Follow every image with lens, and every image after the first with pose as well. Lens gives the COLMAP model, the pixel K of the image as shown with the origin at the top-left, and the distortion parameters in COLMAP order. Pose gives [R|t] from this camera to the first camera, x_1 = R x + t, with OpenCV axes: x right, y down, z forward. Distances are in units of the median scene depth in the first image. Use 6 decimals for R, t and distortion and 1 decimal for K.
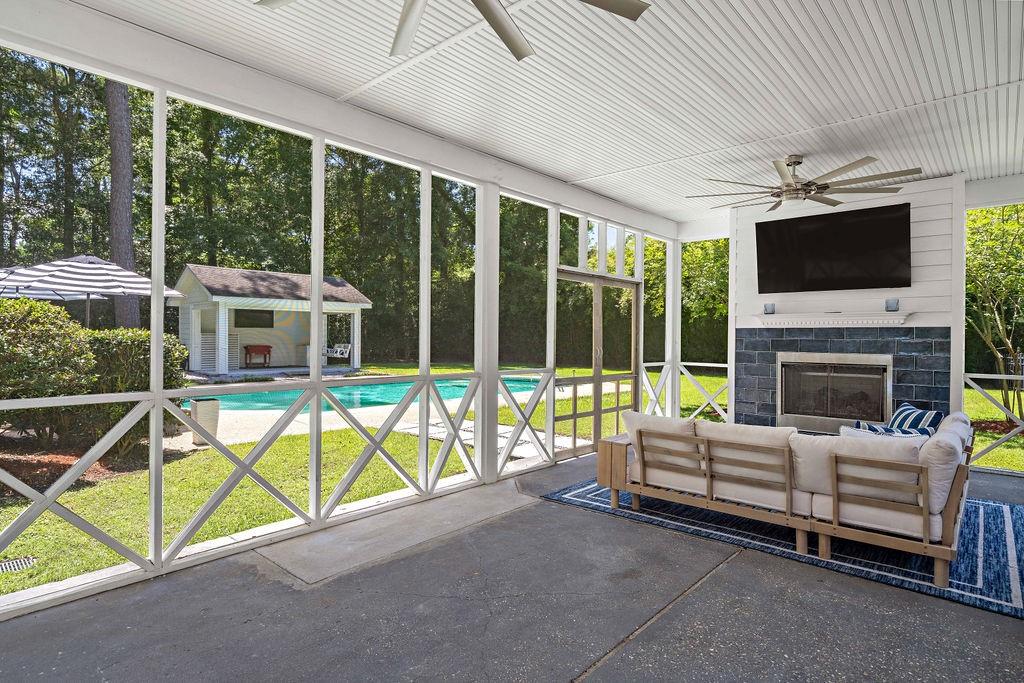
lens RADIAL K [[545.2, 0, 512.0], [0, 545.2, 341.5], [0, 0, 1]] dist [0.002194, 0.000120]
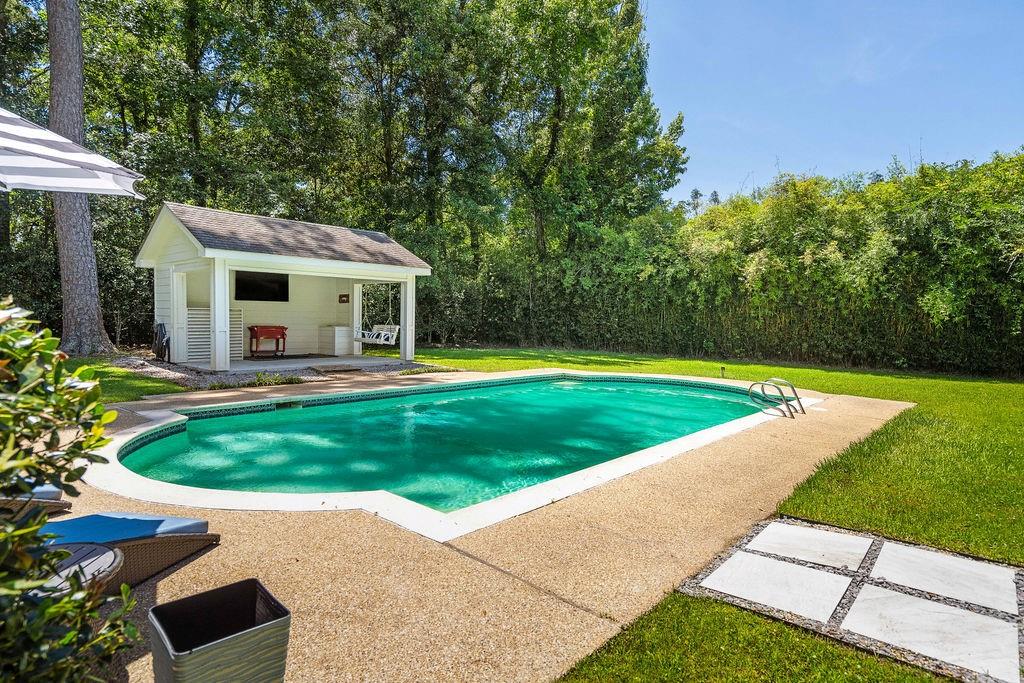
lens RADIAL K [[545.2, 0, 512.0], [0, 545.2, 341.5], [0, 0, 1]] dist [0.002194, 0.000120]
pose [[0.999706, 0.009223, 0.022422, -0.165424], [-0.010037, 0.999285, 0.036448, -0.001755], [-0.022070, -0.036662, 0.999084, 0.285346]]
